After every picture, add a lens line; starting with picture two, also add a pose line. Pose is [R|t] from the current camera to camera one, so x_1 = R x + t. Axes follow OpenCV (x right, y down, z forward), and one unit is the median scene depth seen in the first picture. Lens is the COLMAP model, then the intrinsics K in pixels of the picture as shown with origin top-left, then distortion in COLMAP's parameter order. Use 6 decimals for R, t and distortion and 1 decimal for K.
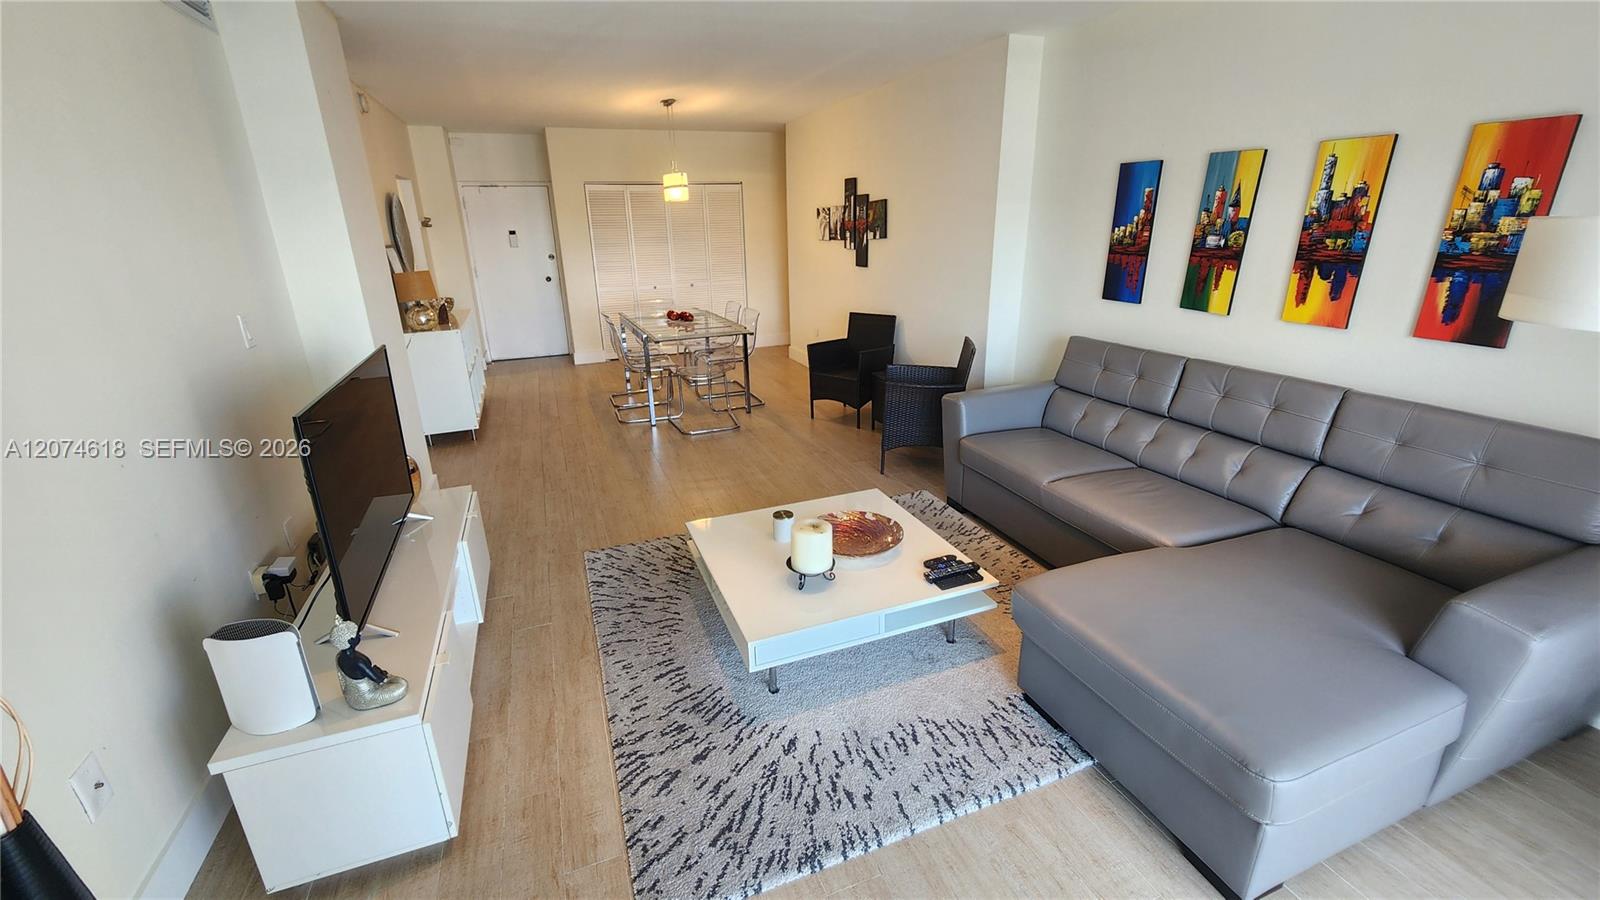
lens RADIAL K [[657.3, 0, 801.4], [0, 657.3, 446.2], [0, 0, 1]] dist [-0.000860, 0.000148]
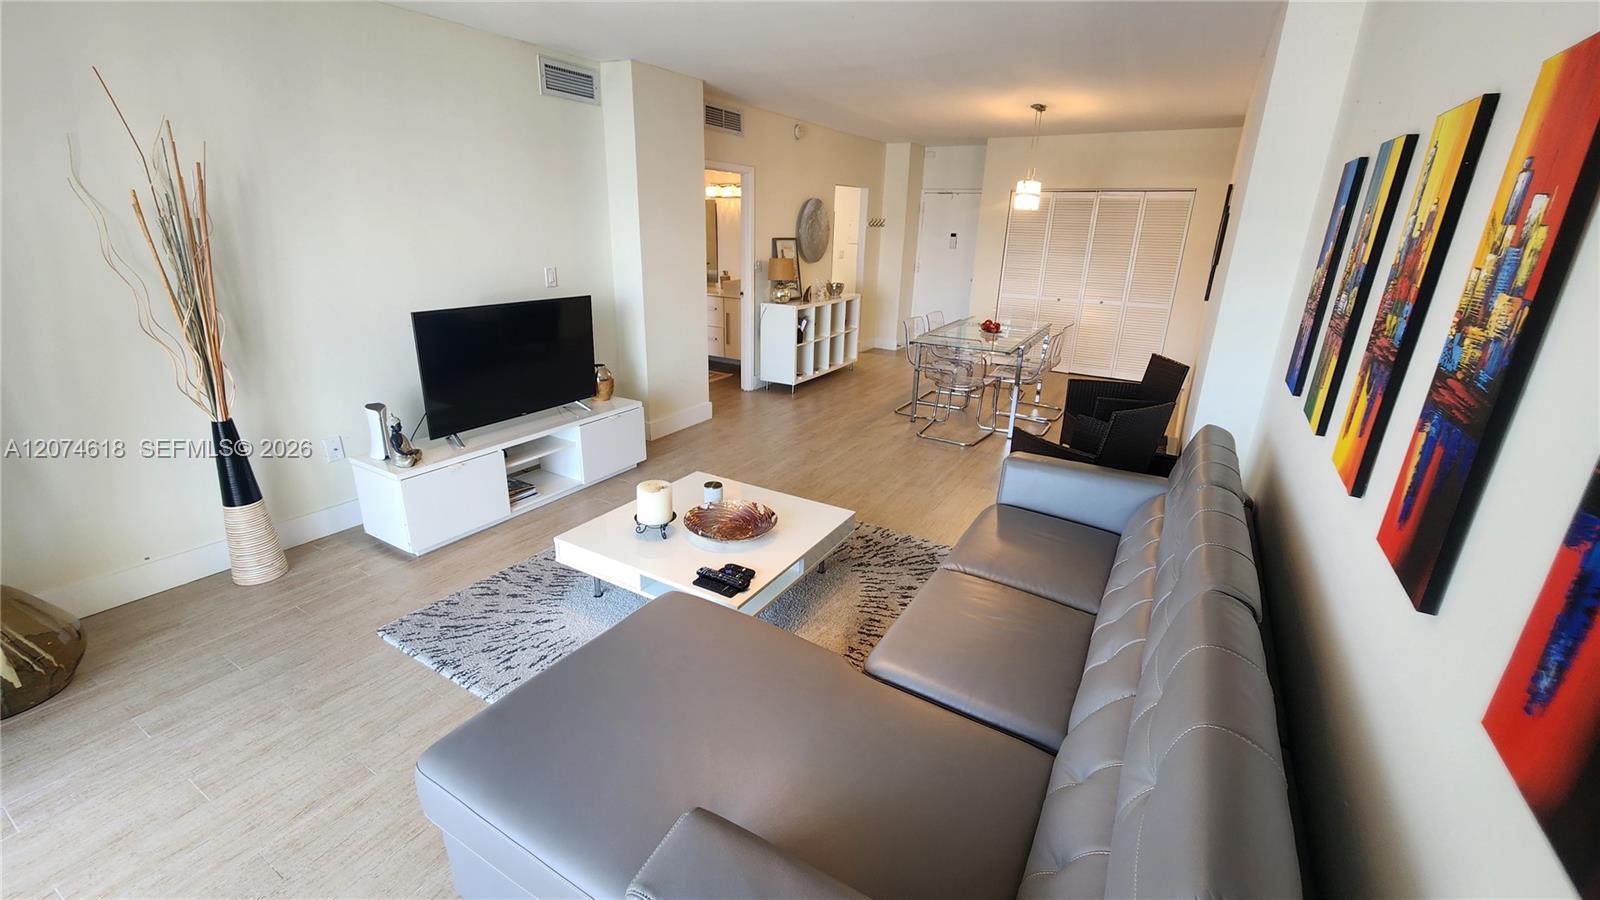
lens RADIAL K [[657.3, 0, 794.6], [0, 657.3, 445.0], [0, 0, 1]] dist [-0.000860, 0.000148]
pose [[0.604493, 0.286294, -0.743386, 0.809709], [-0.292554, 0.947763, 0.127110, -0.134569], [0.740945, 0.140643, 0.656673, 0.320154]]
